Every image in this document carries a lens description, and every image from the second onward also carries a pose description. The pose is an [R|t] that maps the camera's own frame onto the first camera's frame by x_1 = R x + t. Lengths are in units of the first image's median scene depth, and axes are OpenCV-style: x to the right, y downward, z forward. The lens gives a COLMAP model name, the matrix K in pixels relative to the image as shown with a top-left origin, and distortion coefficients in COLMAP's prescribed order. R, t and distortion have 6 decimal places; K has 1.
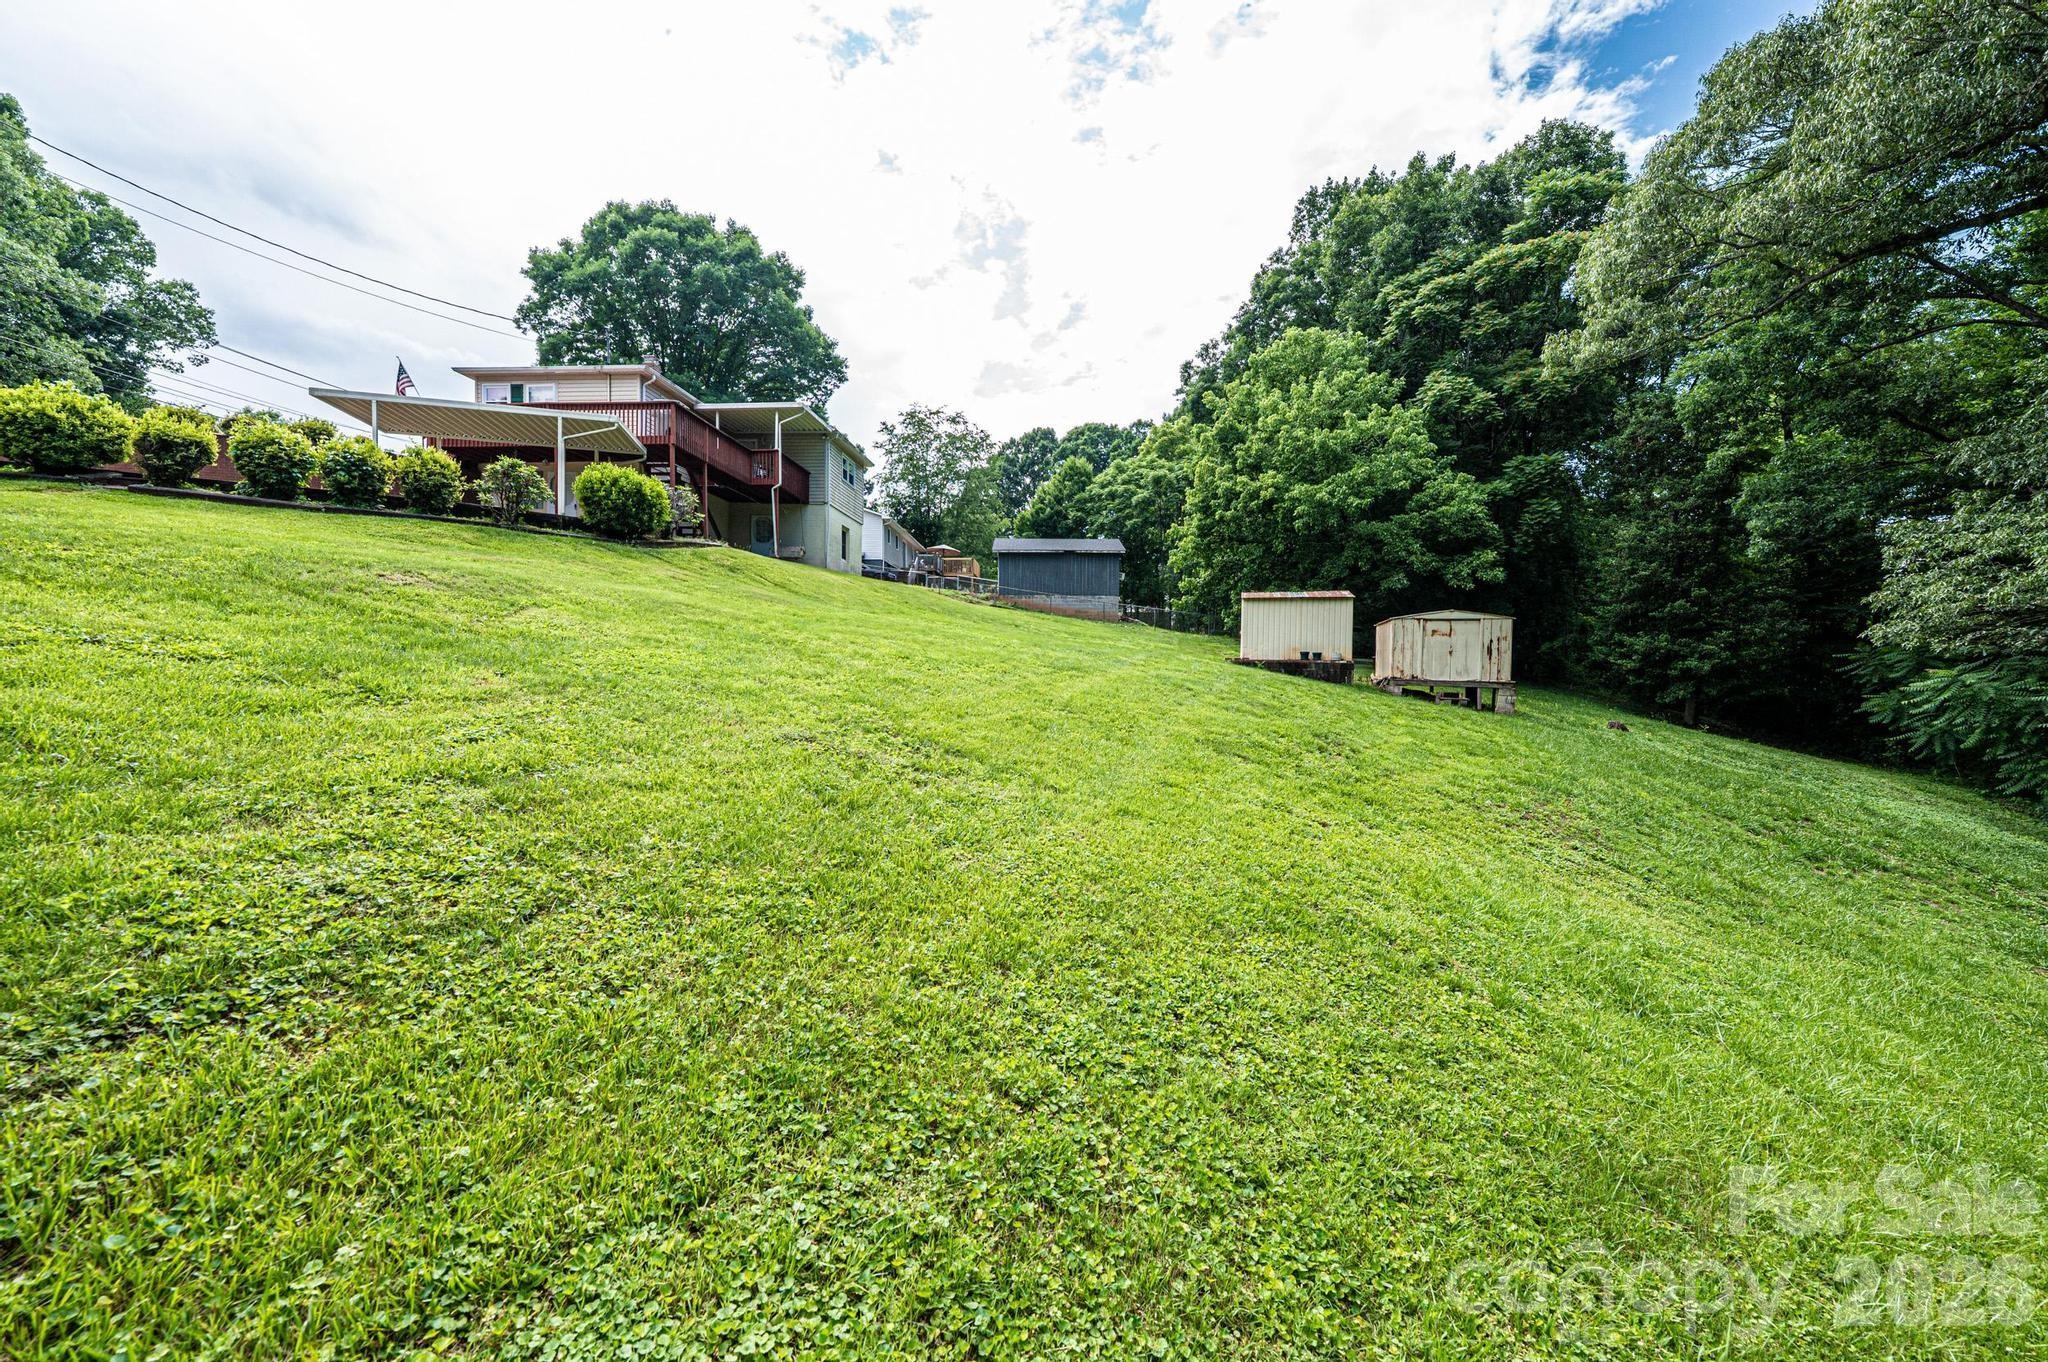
lens RADIAL K [[825.5, 0, 1024.0], [0, 825.5, 706.7], [0, 0, 1]] dist [-0.000161, -0.000309]
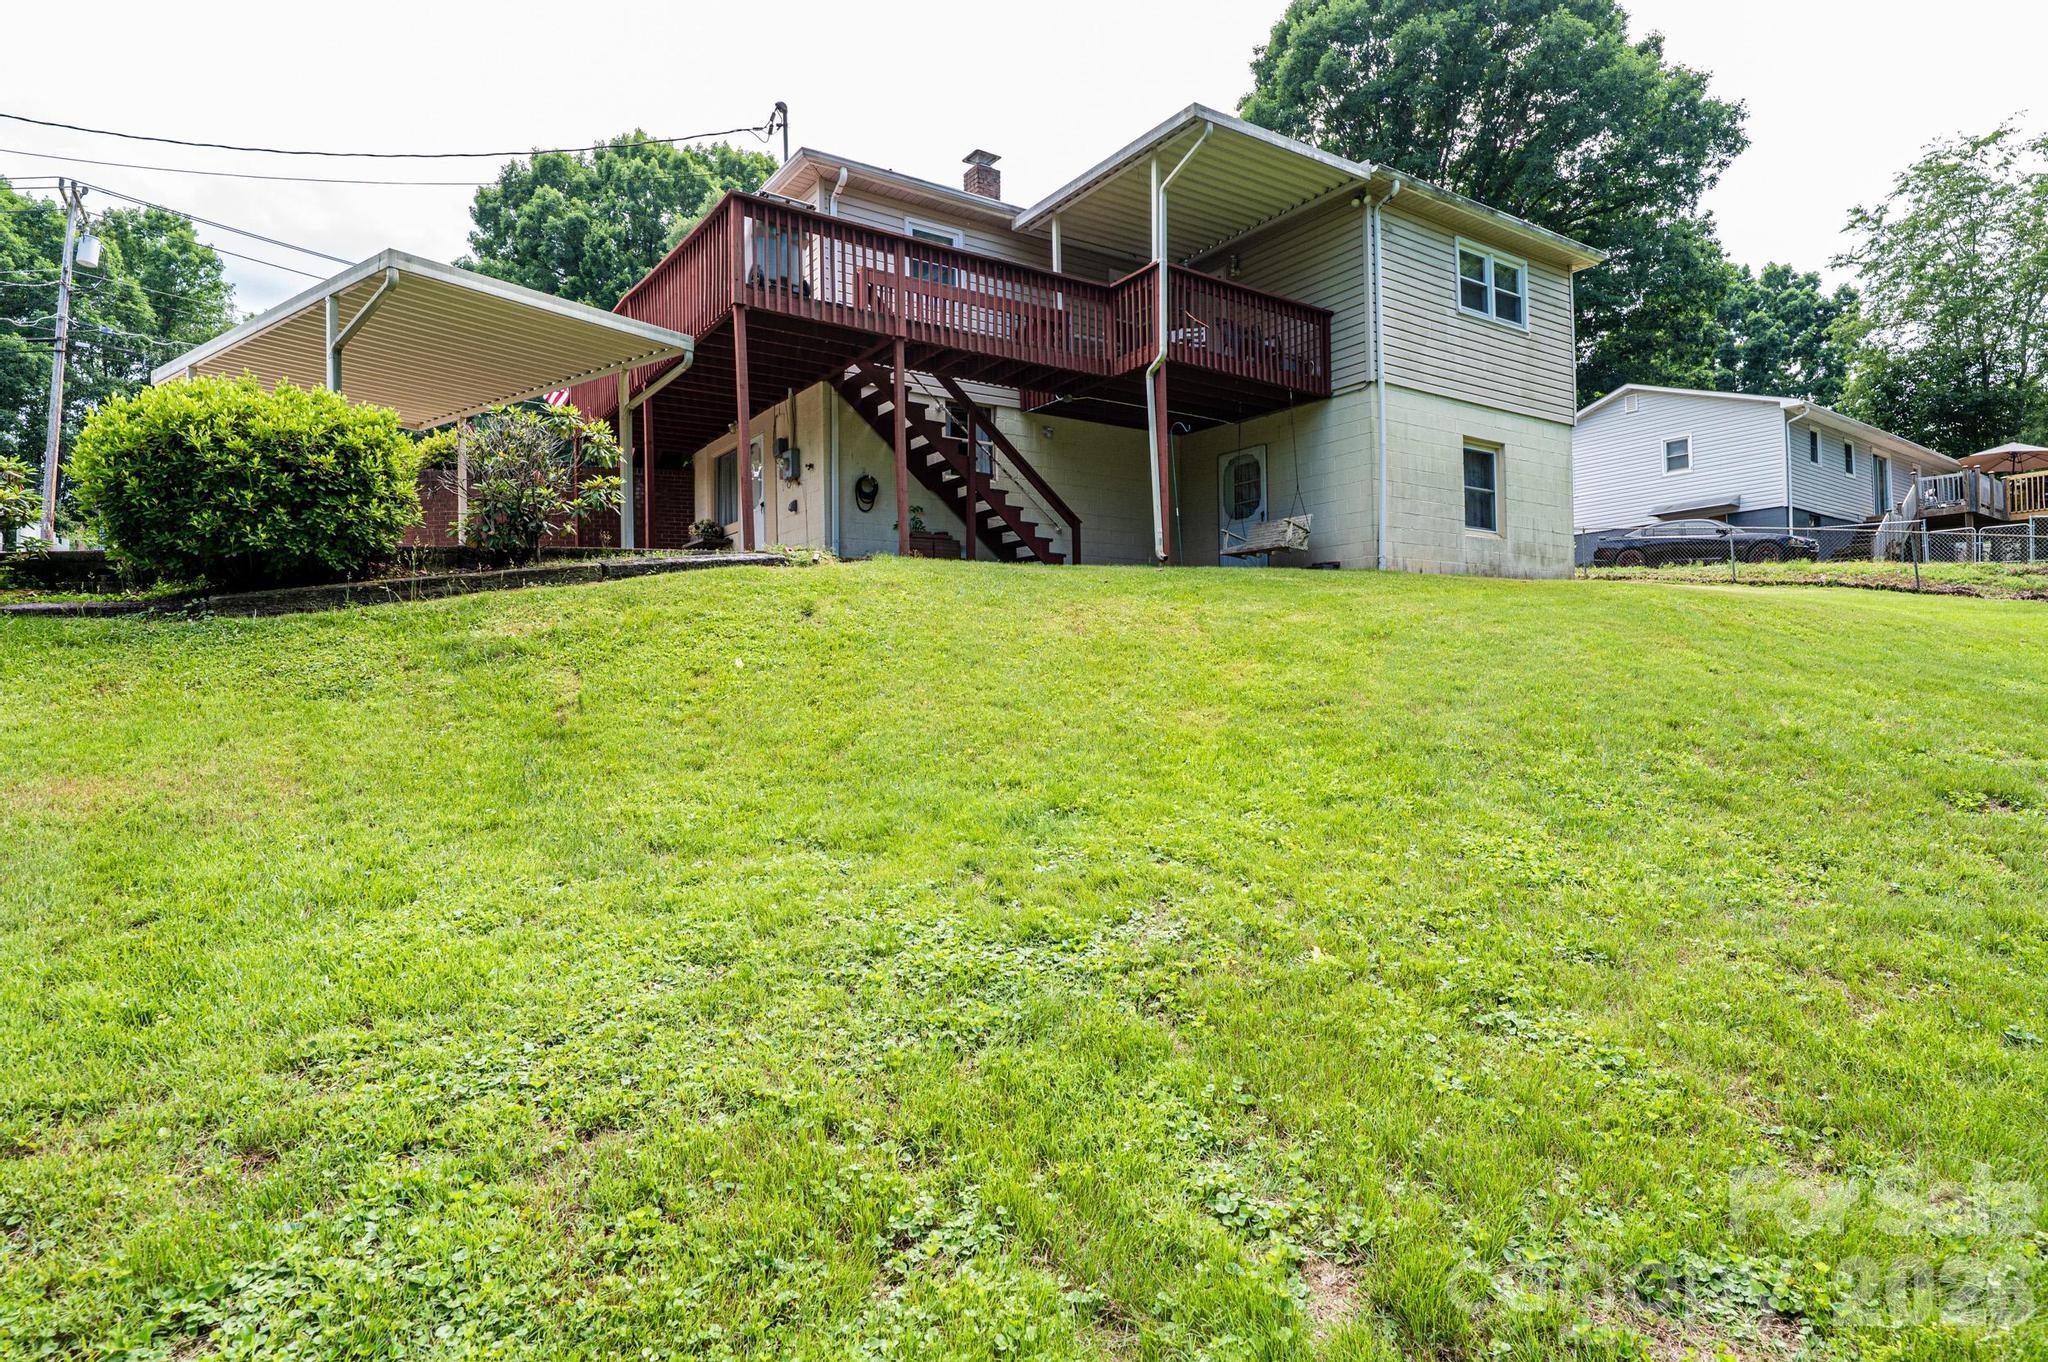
lens RADIAL K [[1124.5, 0, 1023.8], [0, 1124.5, 683.1], [0, 0, 1]] dist [0.000793, -0.000176]
pose [[0.630252, -0.030828, -0.775779, 0.017891], [-0.012427, 0.998683, -0.049781, -0.040065], [0.776291, 0.041015, 0.629038, 0.248602]]
